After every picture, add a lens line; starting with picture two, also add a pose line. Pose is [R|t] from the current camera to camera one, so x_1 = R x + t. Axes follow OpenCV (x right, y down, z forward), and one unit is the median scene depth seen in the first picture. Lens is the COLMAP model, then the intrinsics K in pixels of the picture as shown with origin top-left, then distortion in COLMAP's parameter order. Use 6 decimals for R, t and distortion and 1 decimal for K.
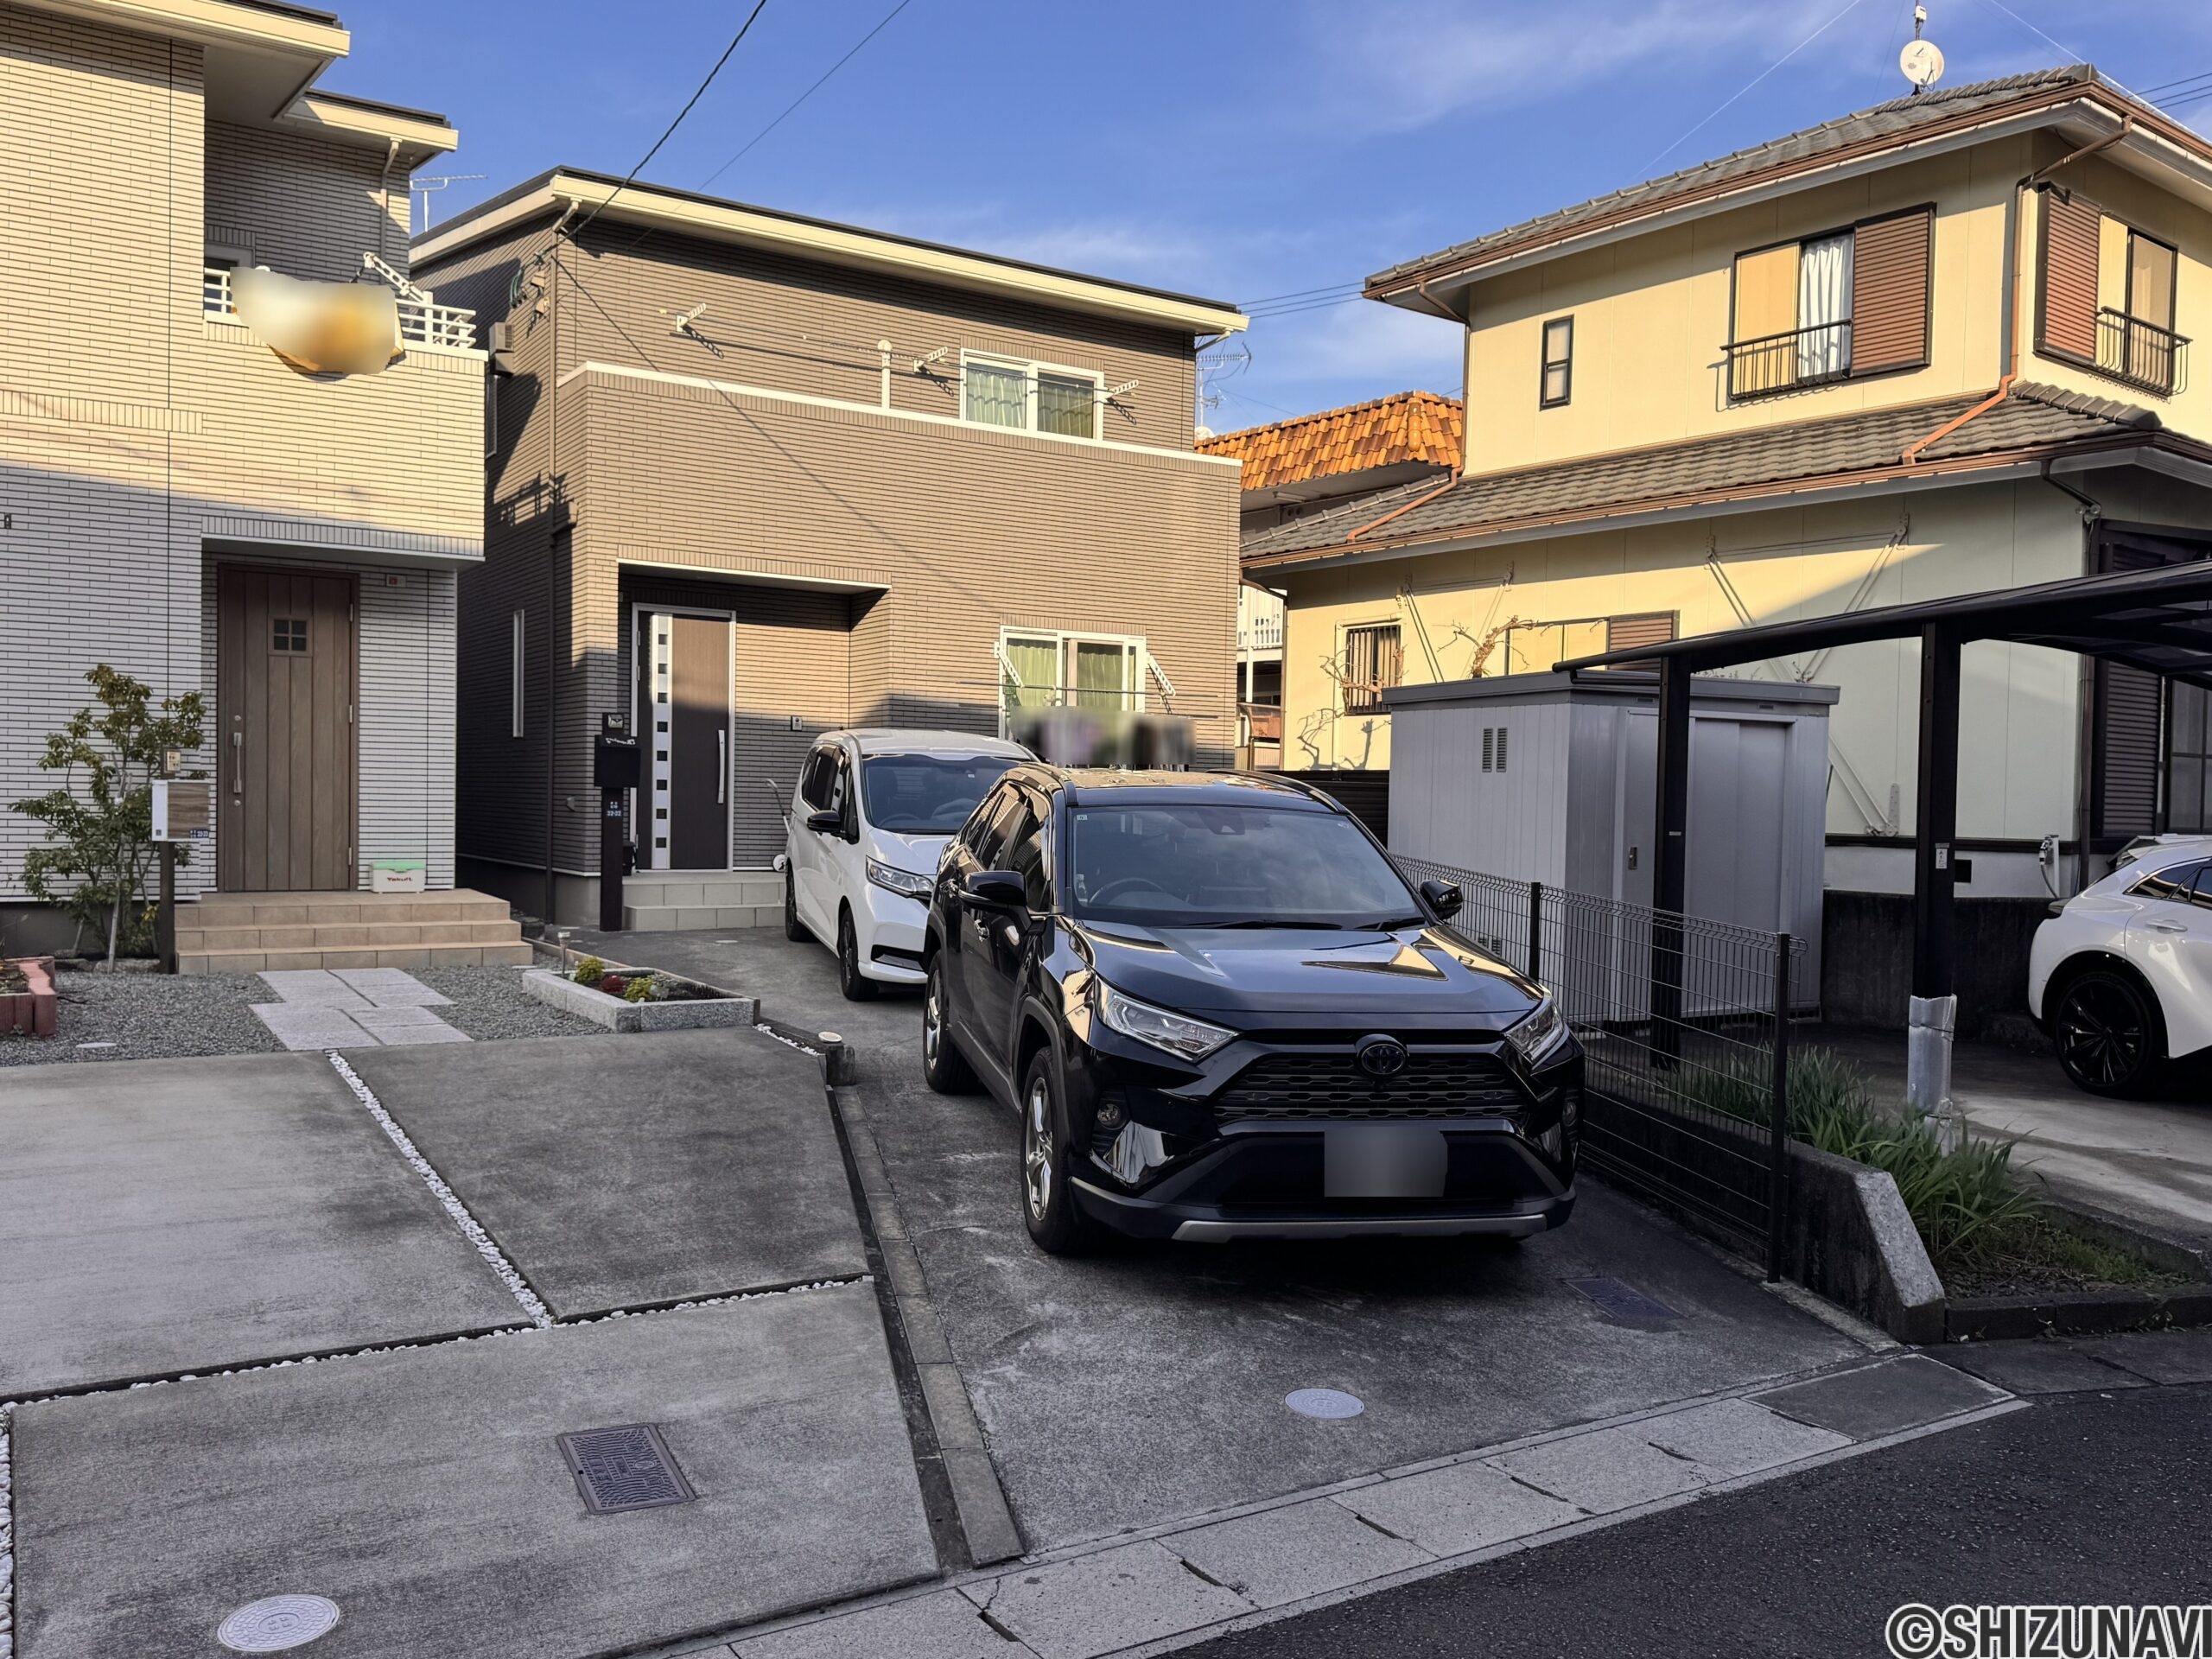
lens RADIAL K [[2002.3, 0, 1110.4], [0, 2002.3, 842.8], [0, 0, 1]] dist [0.132516, -0.066783]
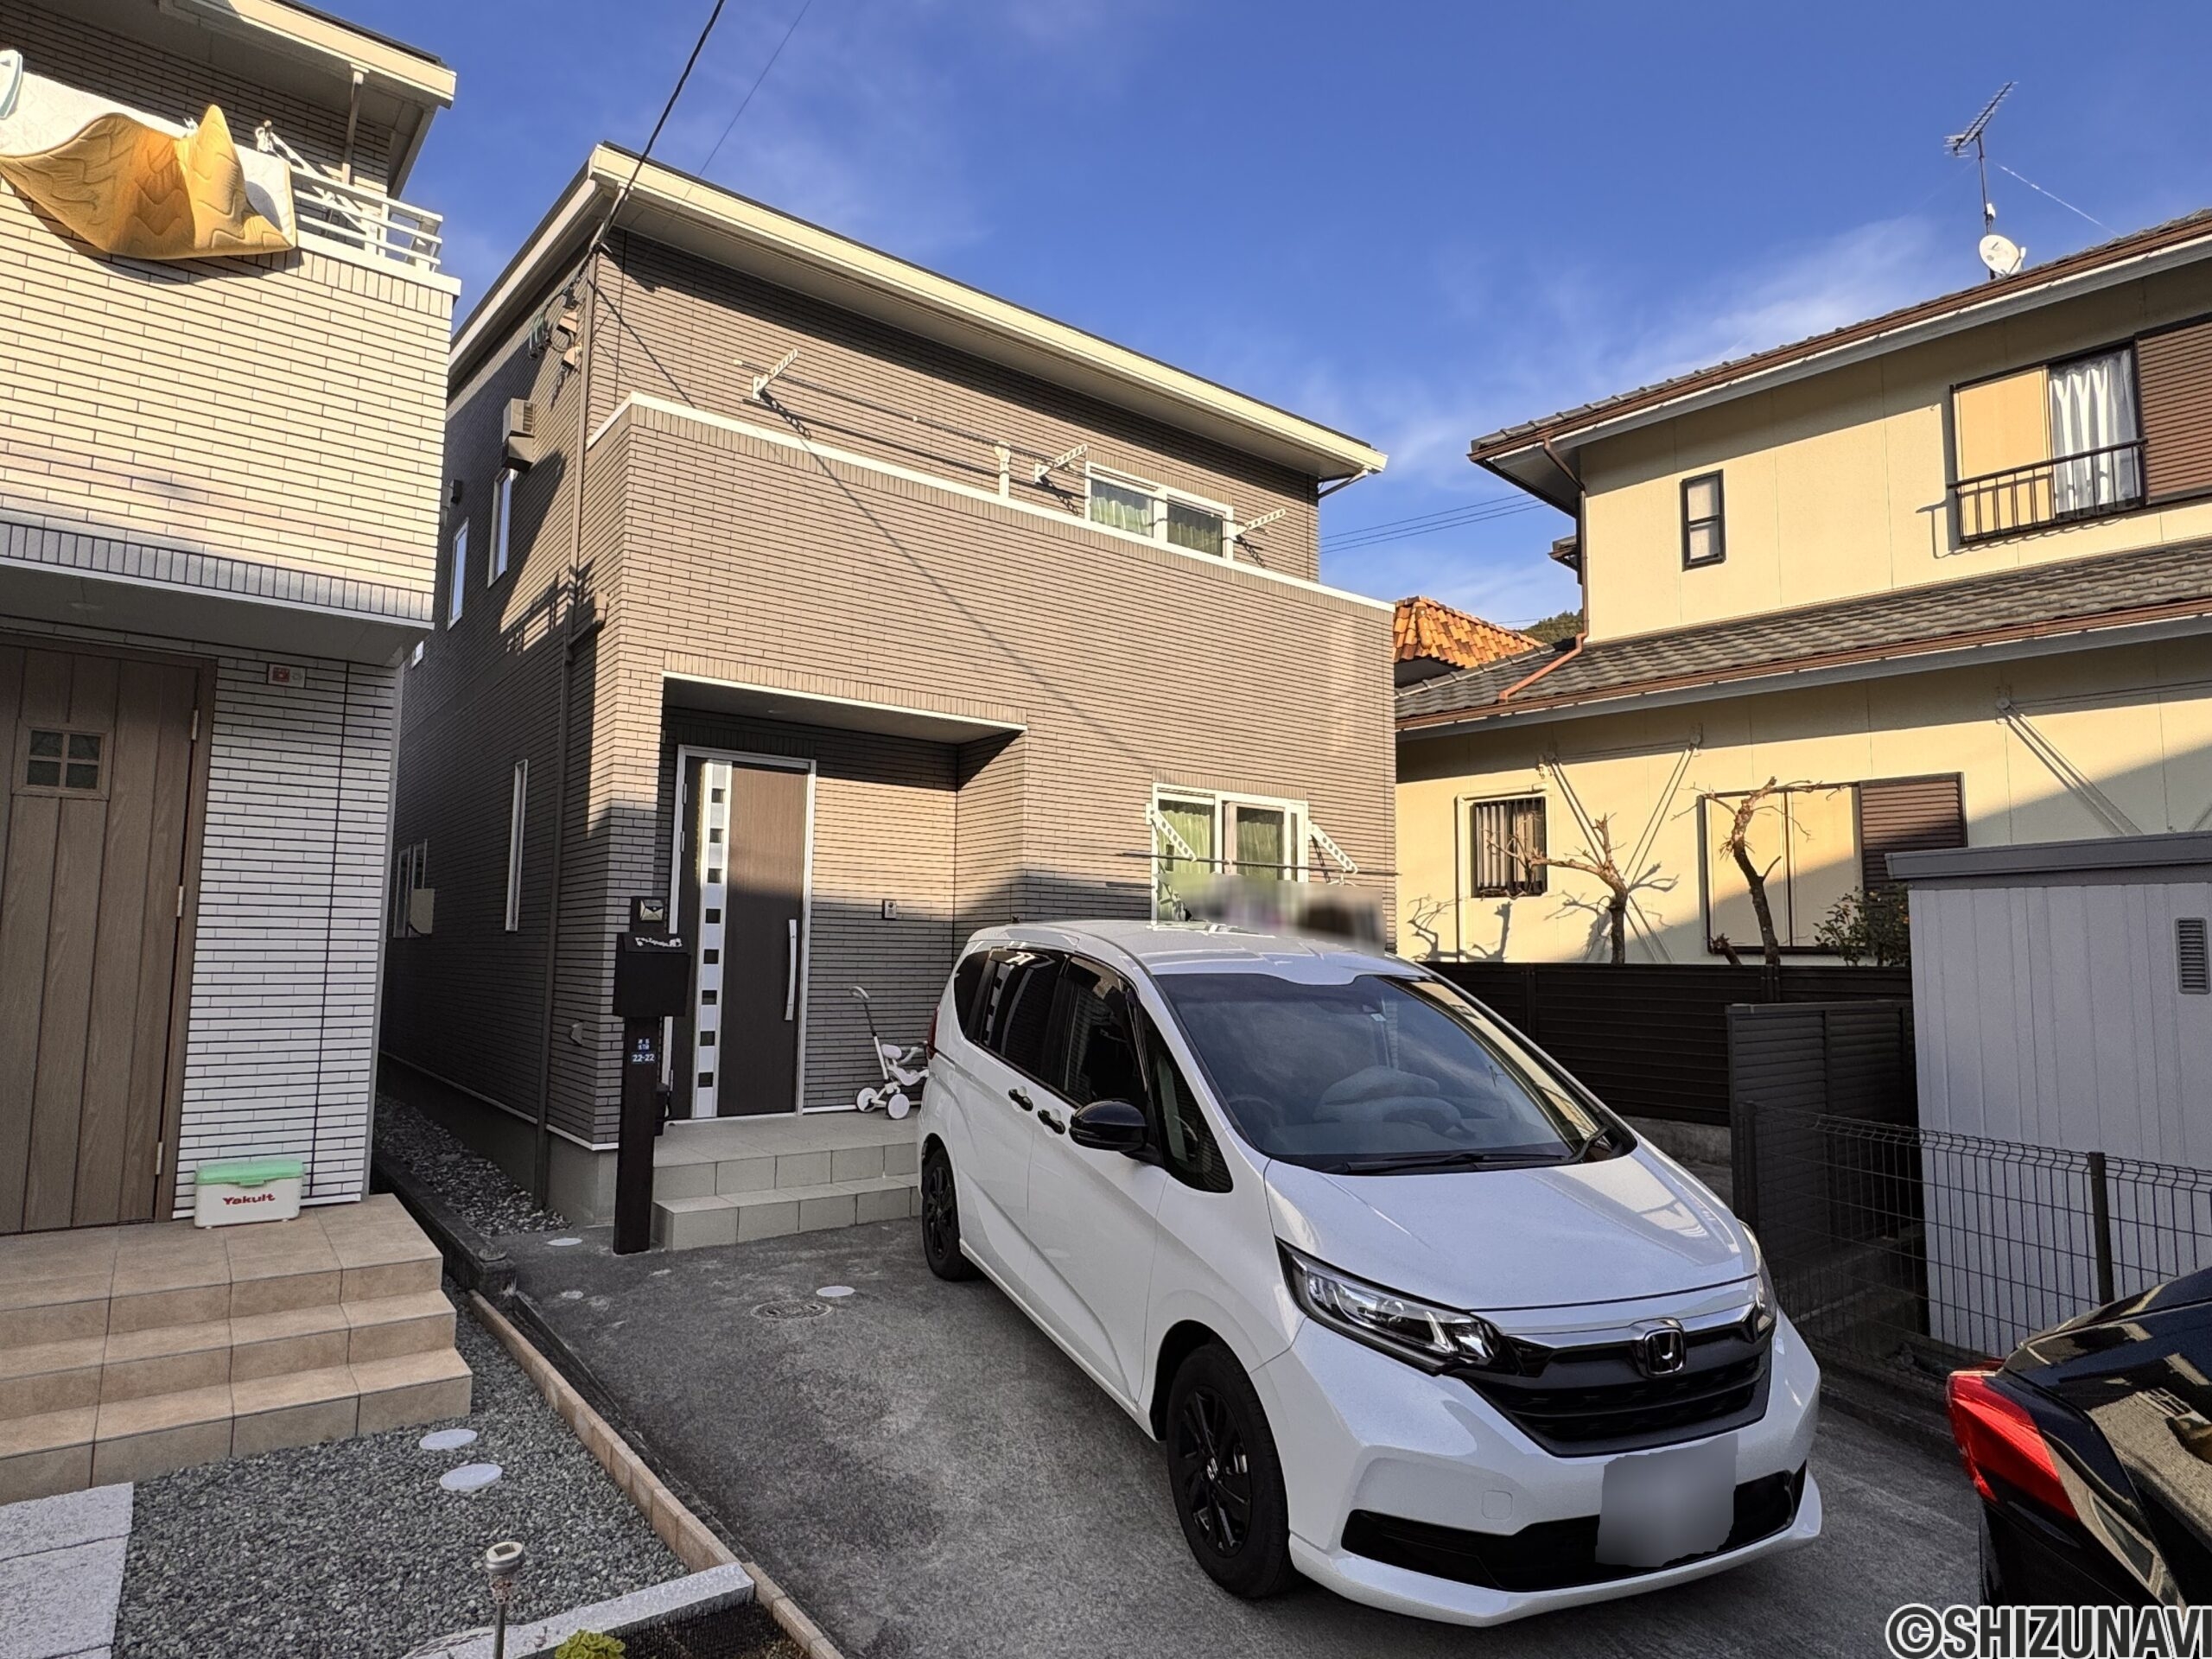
lens RADIAL K [[1323.8, 0, 1106.3], [0, 1323.8, 811.0], [0, 0, 1]] dist [0.002847, 0.007281]
pose [[0.994577, 0.004448, 0.103906, -0.129175], [0.009068, 0.991572, -0.129243, -0.031703], [-0.103605, 0.129484, 0.986154, 0.503469]]
